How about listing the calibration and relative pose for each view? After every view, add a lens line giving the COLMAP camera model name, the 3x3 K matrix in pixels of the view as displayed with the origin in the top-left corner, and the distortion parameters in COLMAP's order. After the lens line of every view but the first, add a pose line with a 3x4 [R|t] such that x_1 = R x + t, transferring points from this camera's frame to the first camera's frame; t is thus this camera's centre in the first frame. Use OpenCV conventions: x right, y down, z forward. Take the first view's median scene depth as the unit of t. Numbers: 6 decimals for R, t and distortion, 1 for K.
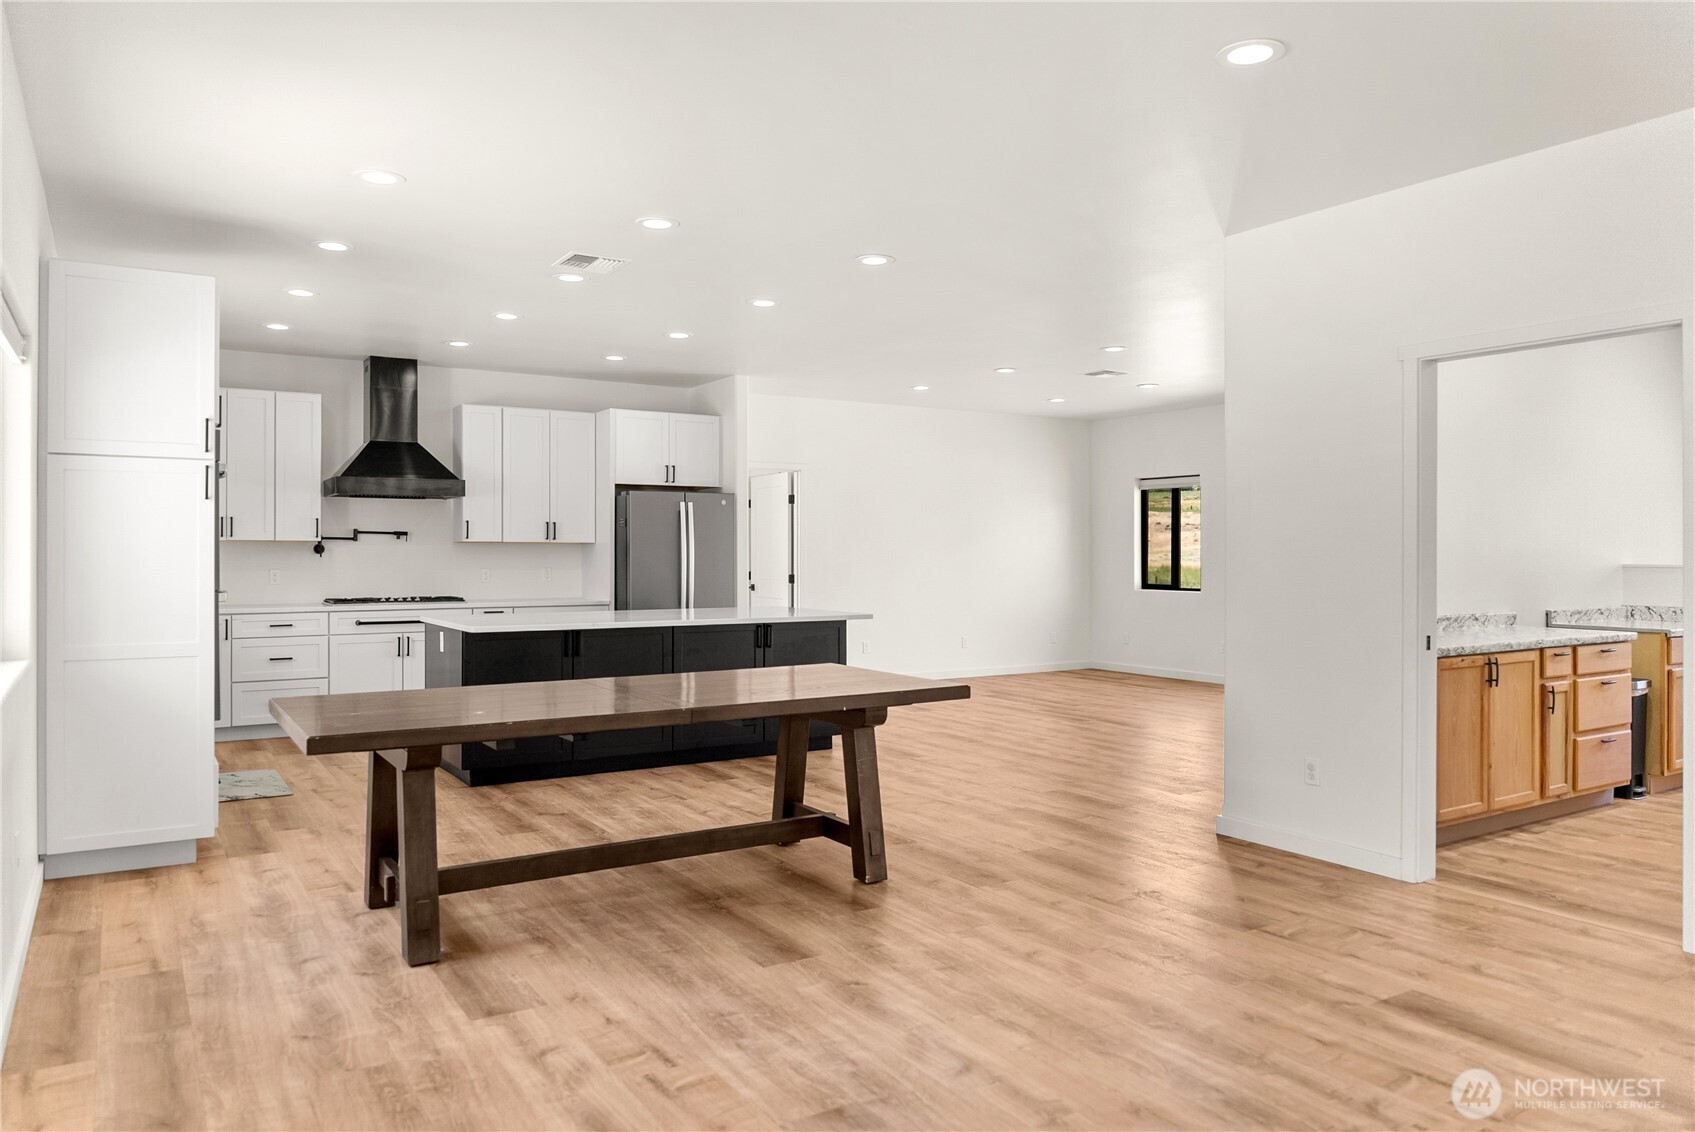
lens RADIAL K [[1160.0, 0, 838.9], [0, 1160.0, 541.3], [0, 0, 1]] dist [-0.003260, -0.003414]
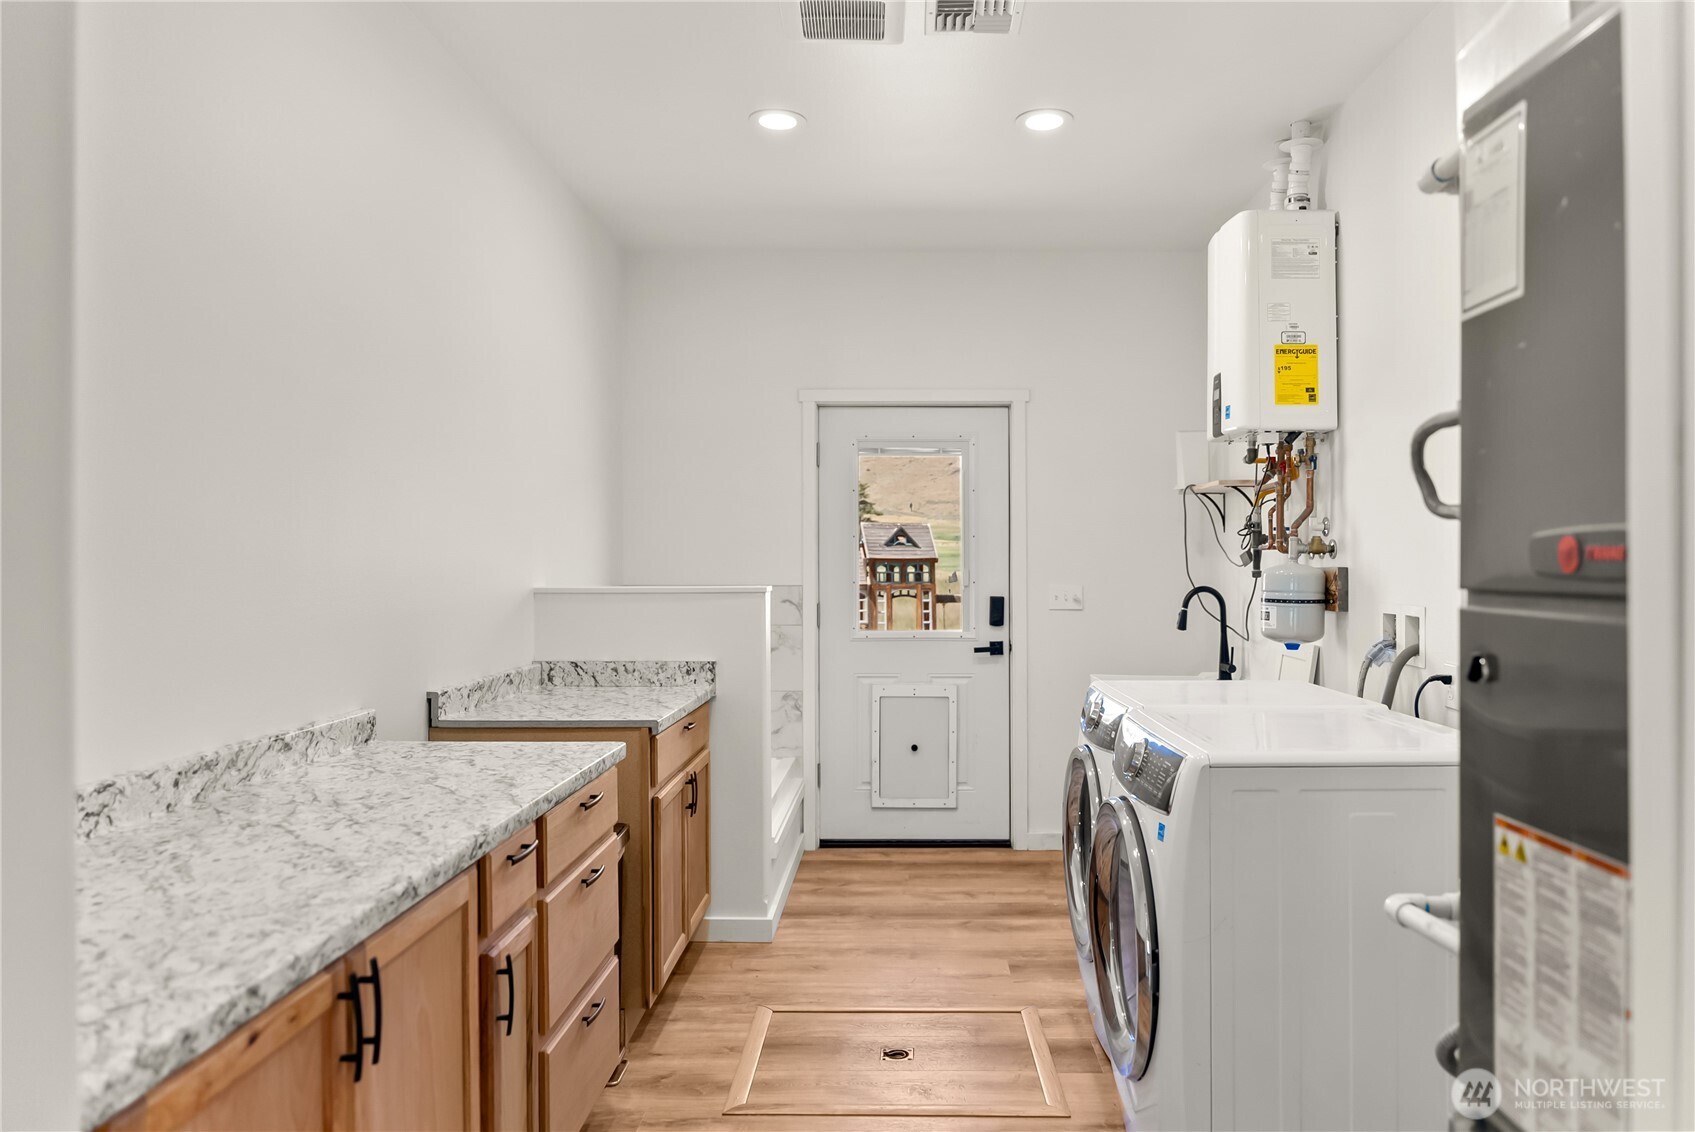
lens RADIAL K [[1137.8, 0, 840.8], [0, 1137.8, 568.8], [0, 0, 1]] dist [-0.003661, -0.000043]
pose [[0.562316, -0.010971, 0.826850, 0.389484], [0.001413, 0.999923, 0.012307, 0.004807], [-0.826921, -0.005752, 0.562288, 0.723452]]
